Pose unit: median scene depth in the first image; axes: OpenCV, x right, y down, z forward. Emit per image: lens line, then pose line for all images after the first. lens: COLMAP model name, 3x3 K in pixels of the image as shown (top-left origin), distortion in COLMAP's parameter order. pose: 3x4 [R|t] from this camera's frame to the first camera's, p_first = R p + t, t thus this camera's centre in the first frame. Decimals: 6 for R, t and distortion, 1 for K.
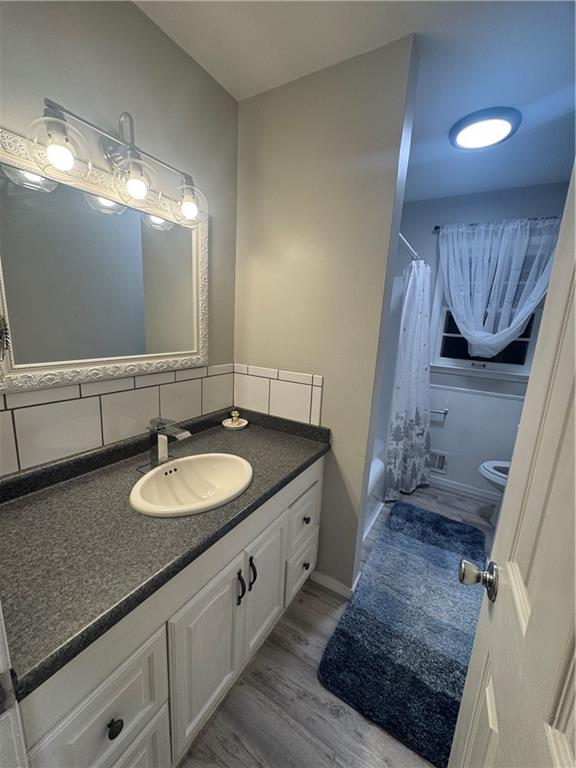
lens RADIAL K [[307.3, 0, 287.9], [0, 307.3, 384.5], [0, 0, 1]] dist [-0.001205, -0.000180]
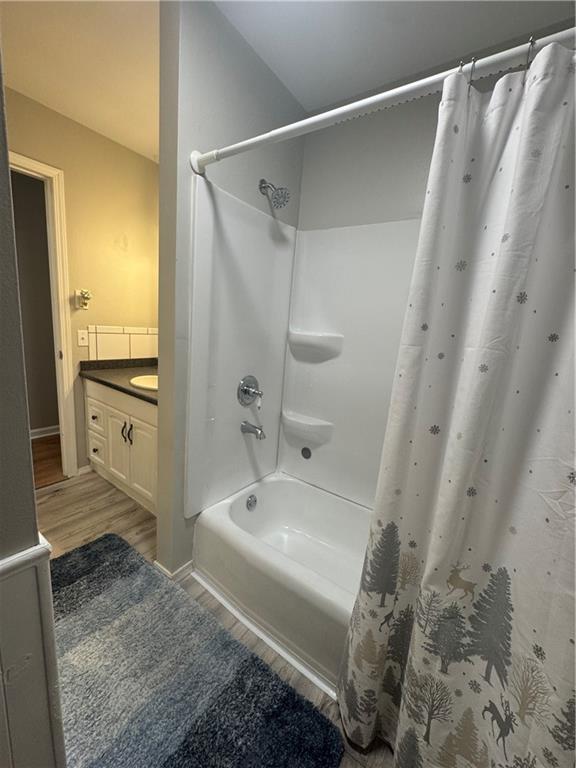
lens RADIAL K [[307.3, 0, 289.2], [0, 307.3, 384.7], [0, 0, 1]] dist [-0.001205, -0.000180]
pose [[-0.066678, 0.140622, -0.987816, 1.275261], [-0.277641, 0.948304, 0.153738, -0.161740], [0.958368, 0.284509, -0.024189, 1.519641]]
